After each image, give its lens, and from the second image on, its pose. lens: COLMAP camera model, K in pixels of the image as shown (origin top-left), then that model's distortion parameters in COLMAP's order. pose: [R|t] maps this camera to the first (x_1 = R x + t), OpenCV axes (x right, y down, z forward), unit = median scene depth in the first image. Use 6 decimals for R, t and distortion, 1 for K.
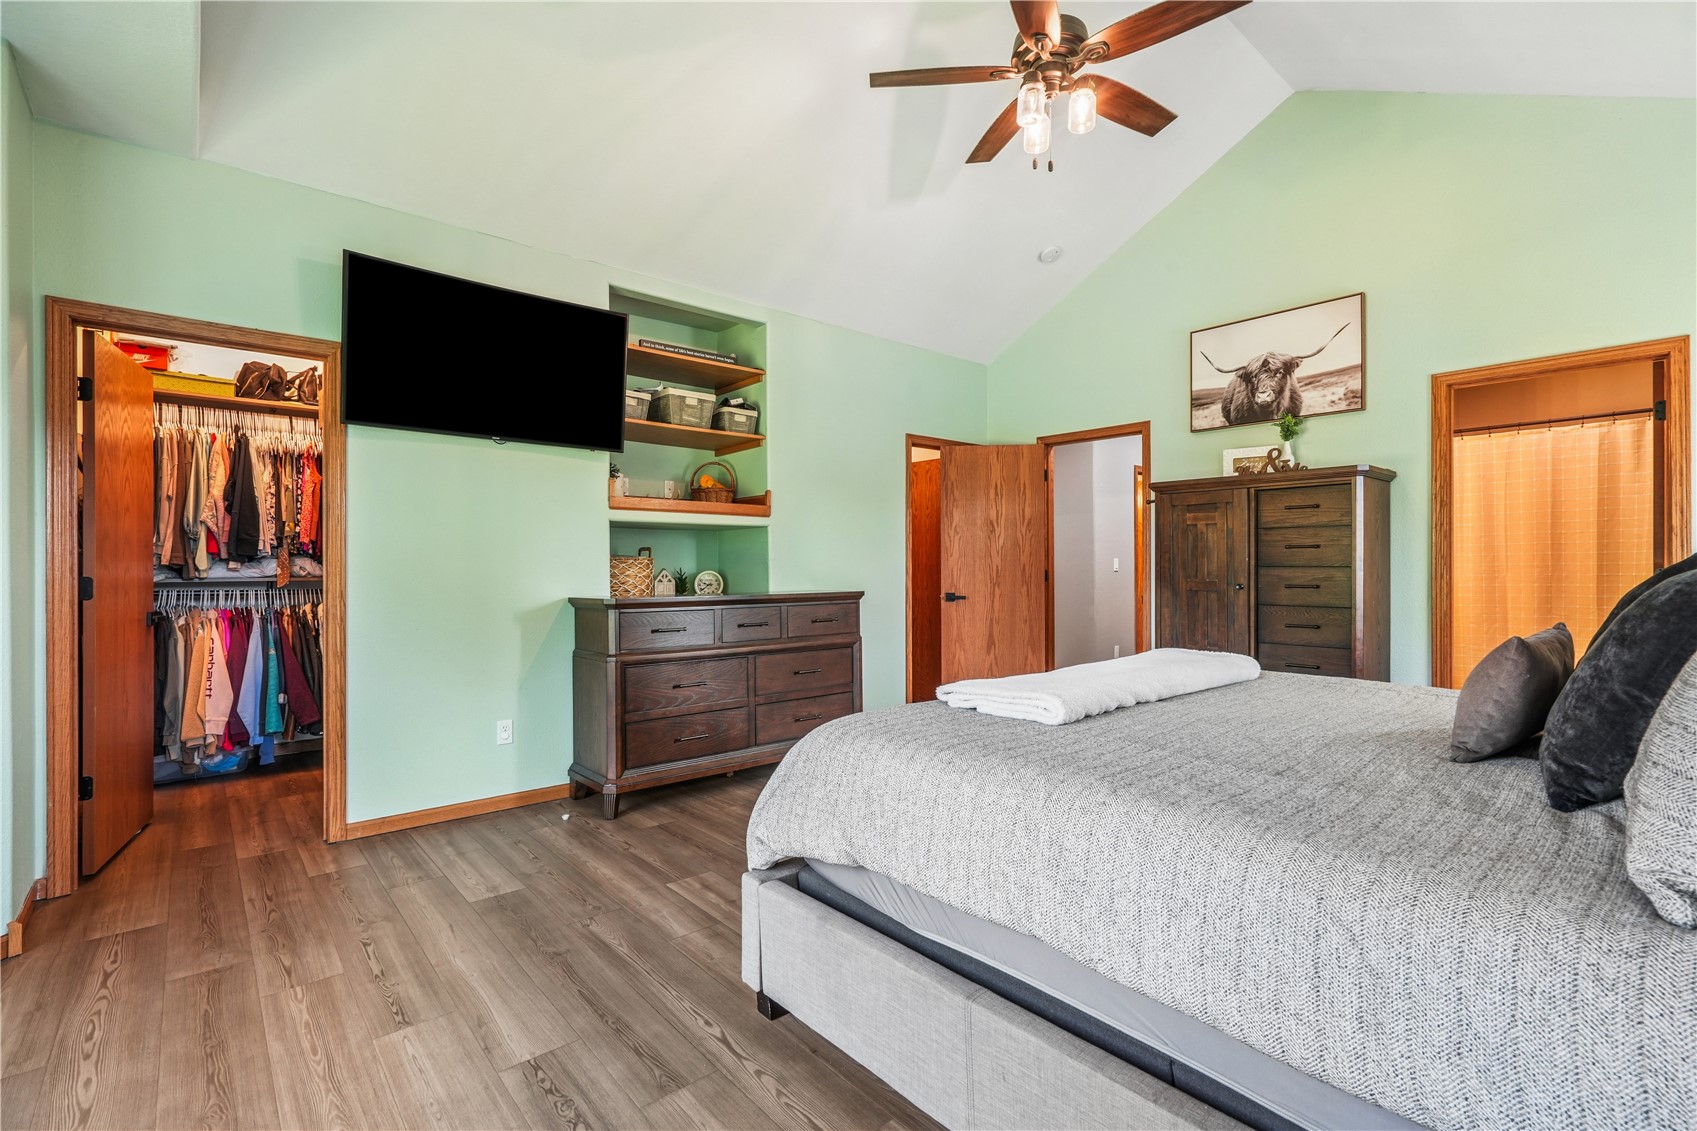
lens RADIAL K [[768.5, 0, 846.8], [0, 768.5, 566.3], [0, 0, 1]] dist [0.000595, -0.000042]
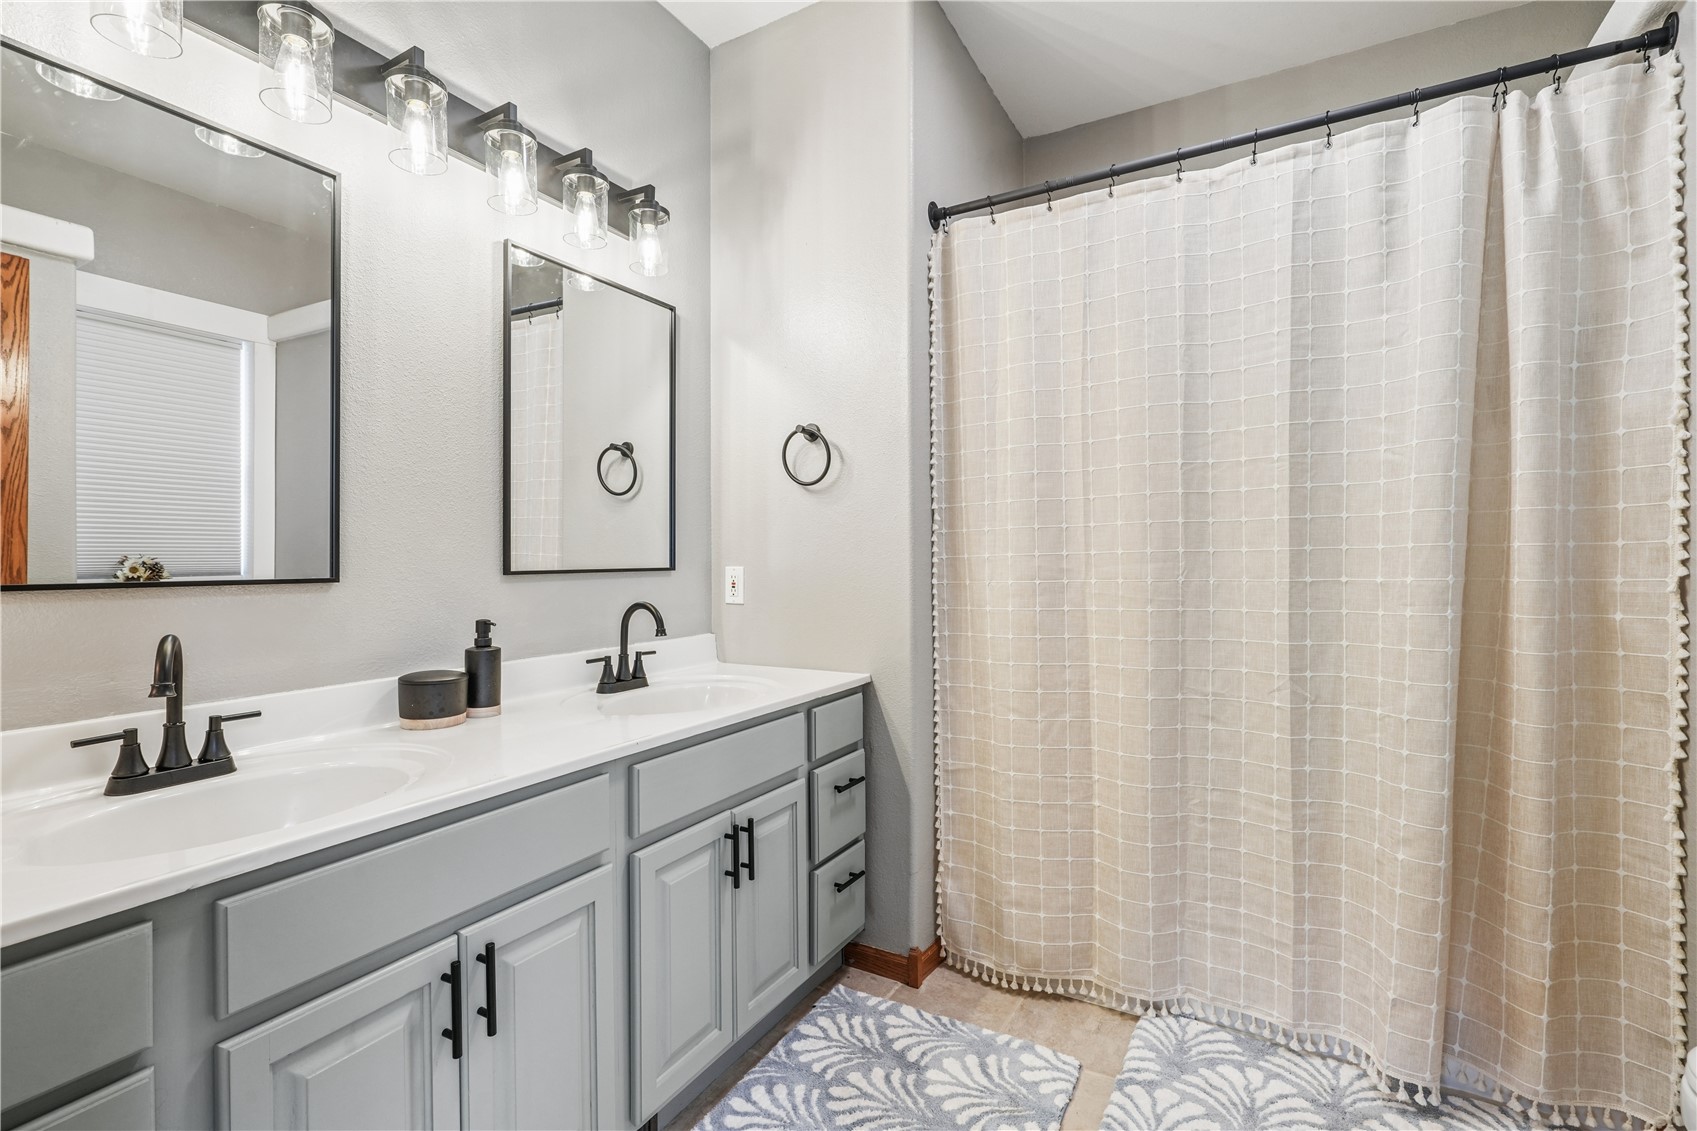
lens RADIAL K [[768.5, 0, 849.2], [0, 768.5, 559.9], [0, 0, 1]] dist [0.000595, -0.000042]
pose [[0.938407, -0.004055, 0.345509, 0.665773], [0.003616, 0.999992, 0.001917, 0.000049], [-0.345514, -0.000550, 0.938414, 0.739791]]
